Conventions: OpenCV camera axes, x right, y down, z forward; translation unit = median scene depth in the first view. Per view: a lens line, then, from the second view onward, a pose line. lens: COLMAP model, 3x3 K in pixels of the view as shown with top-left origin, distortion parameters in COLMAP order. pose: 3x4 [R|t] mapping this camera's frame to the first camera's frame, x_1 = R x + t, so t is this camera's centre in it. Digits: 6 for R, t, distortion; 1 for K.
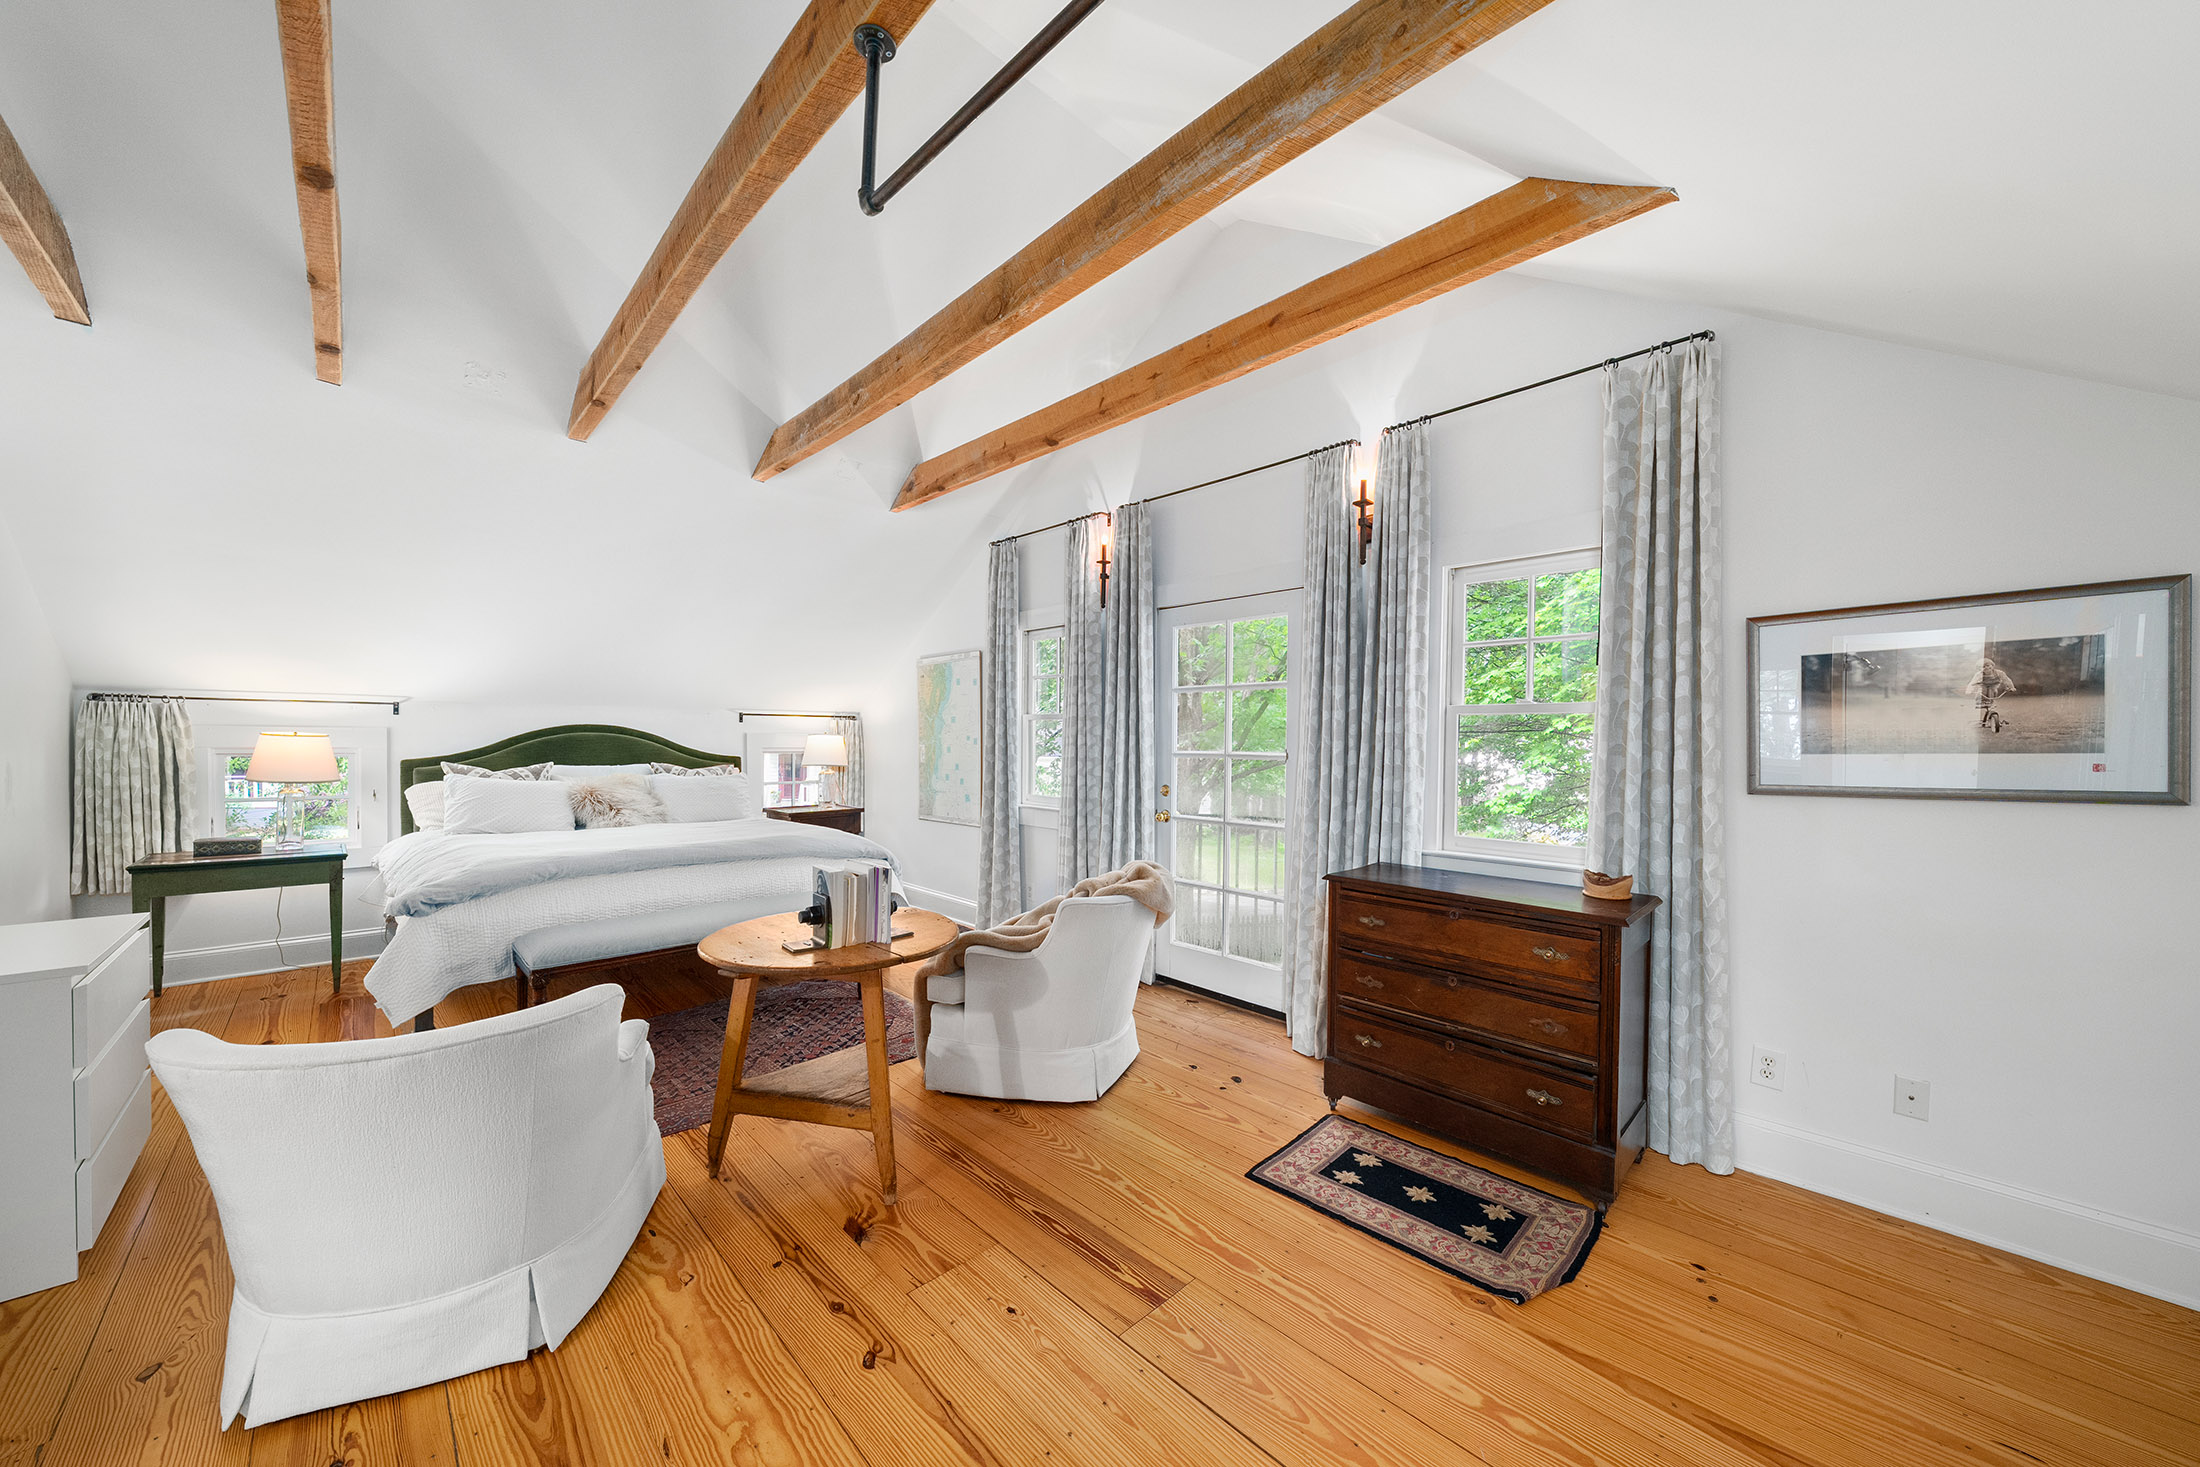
lens RADIAL K [[786.3, 0, 1106.4], [0, 786.3, 739.9], [0, 0, 1]] dist [-0.001567, 0.000012]
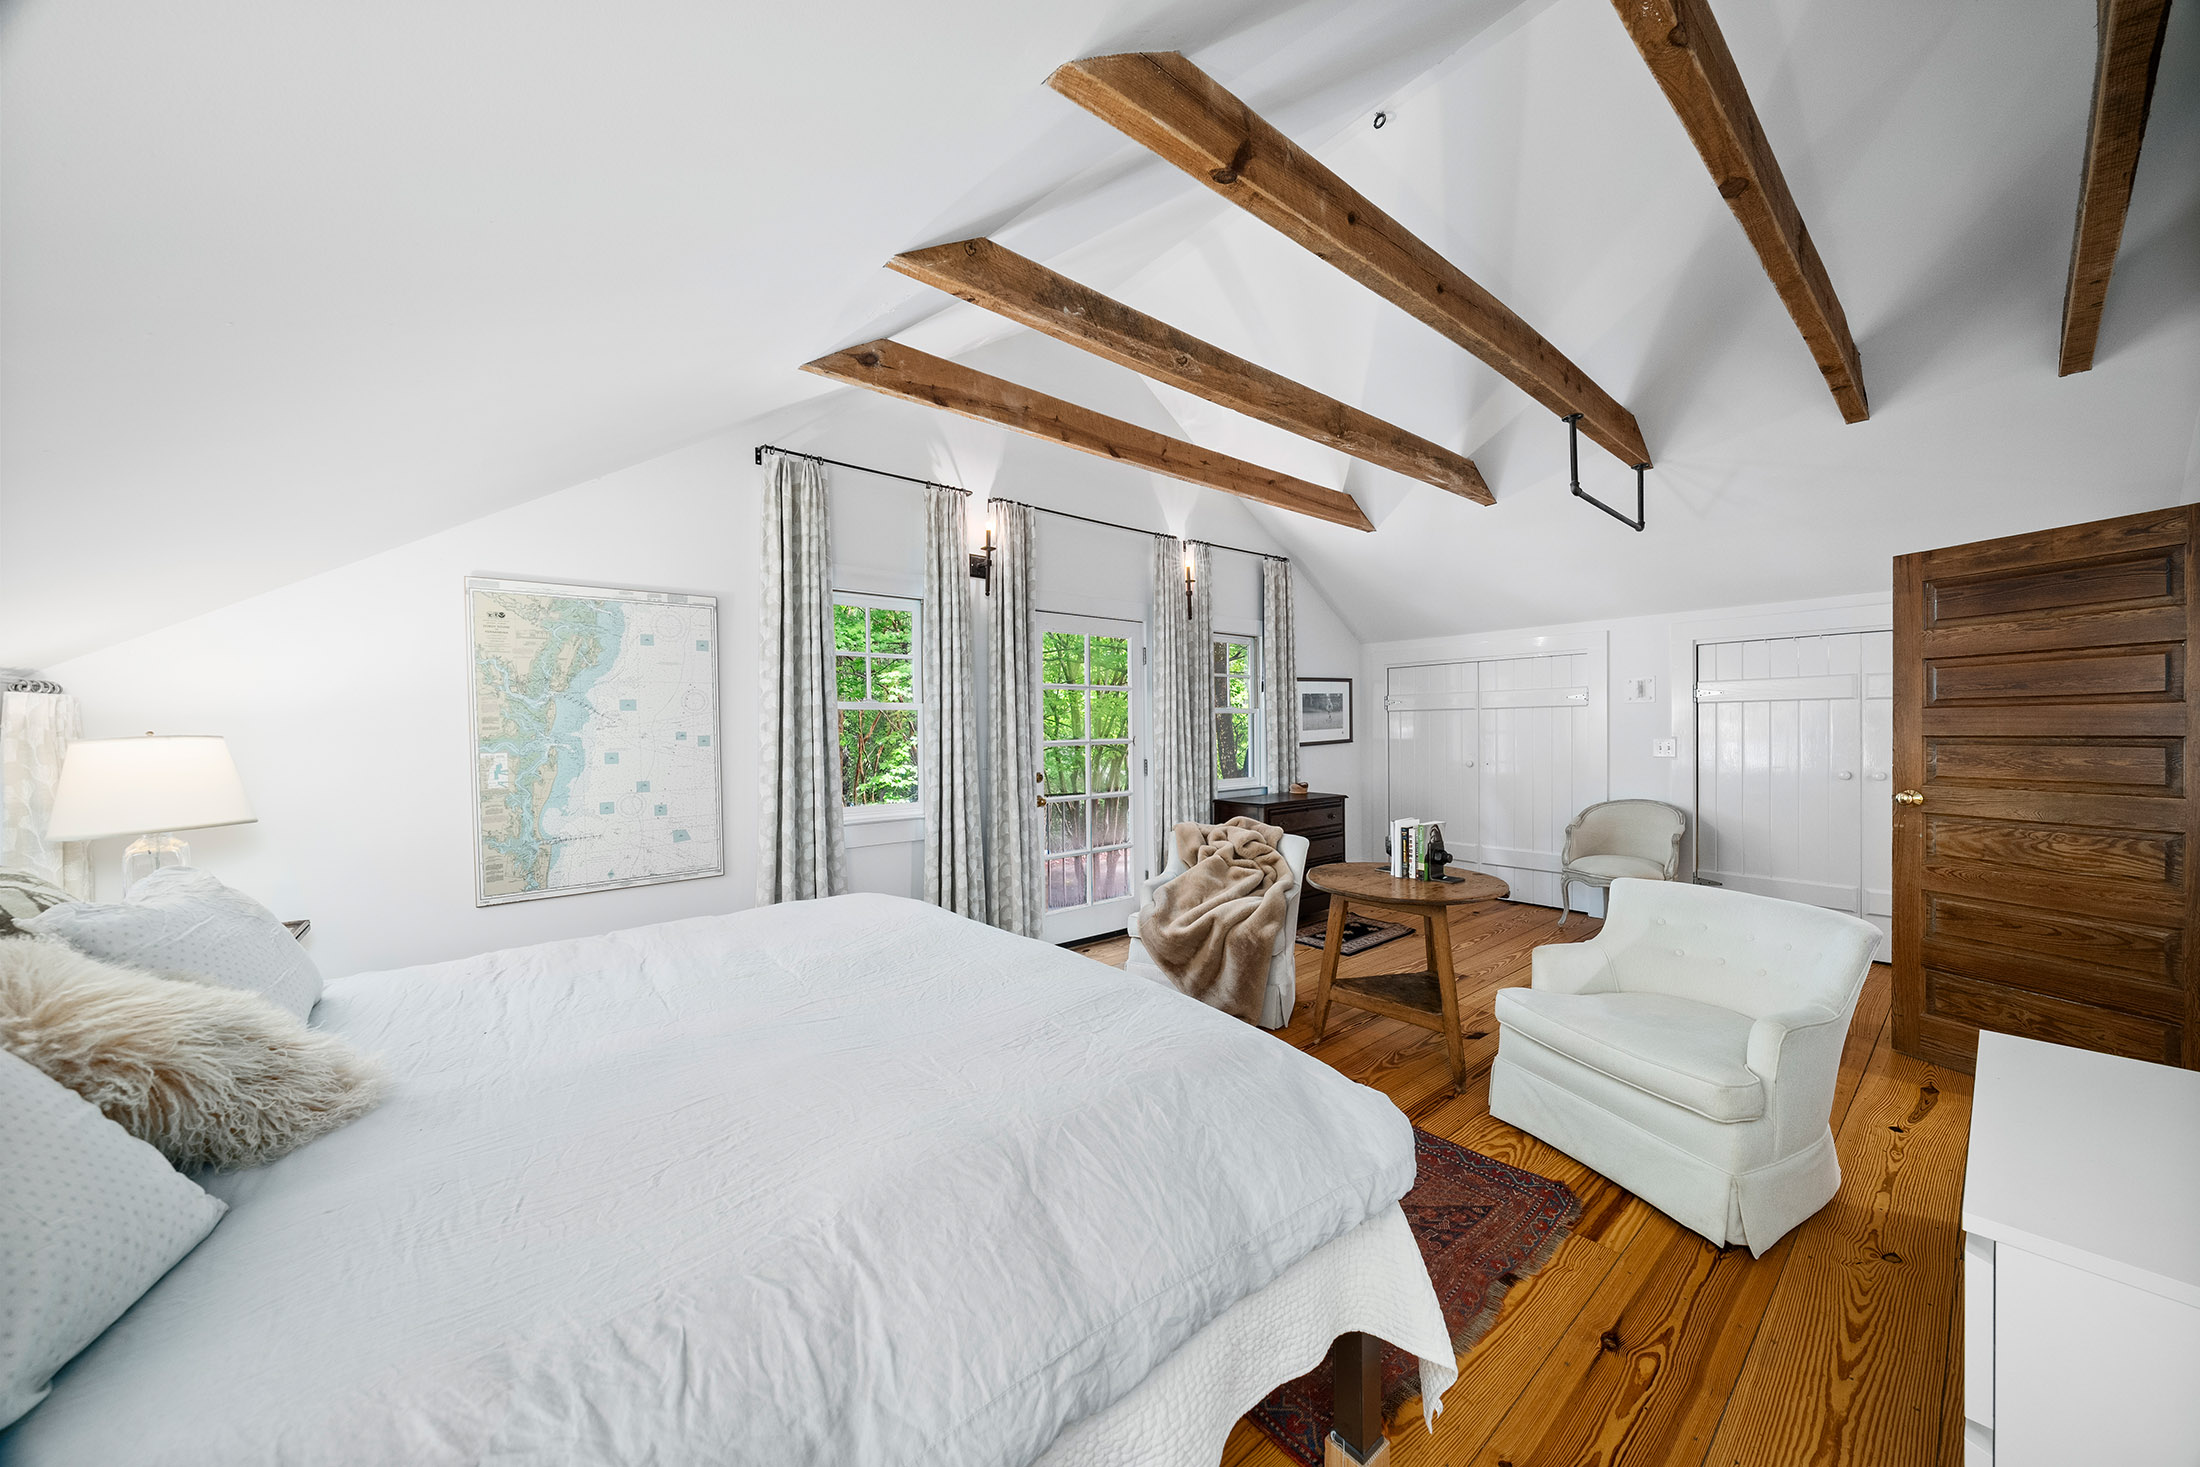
lens RADIAL K [[760.7, 0, 1100.8], [0, 760.7, 721.9], [0, 0, 1]] dist [-0.002034, 0.000247]
pose [[0.073852, -0.002939, 0.997265, -1.433295], [0.011392, 0.999933, 0.002103, -0.020631], [-0.997204, 0.011205, 0.073880, 1.229646]]
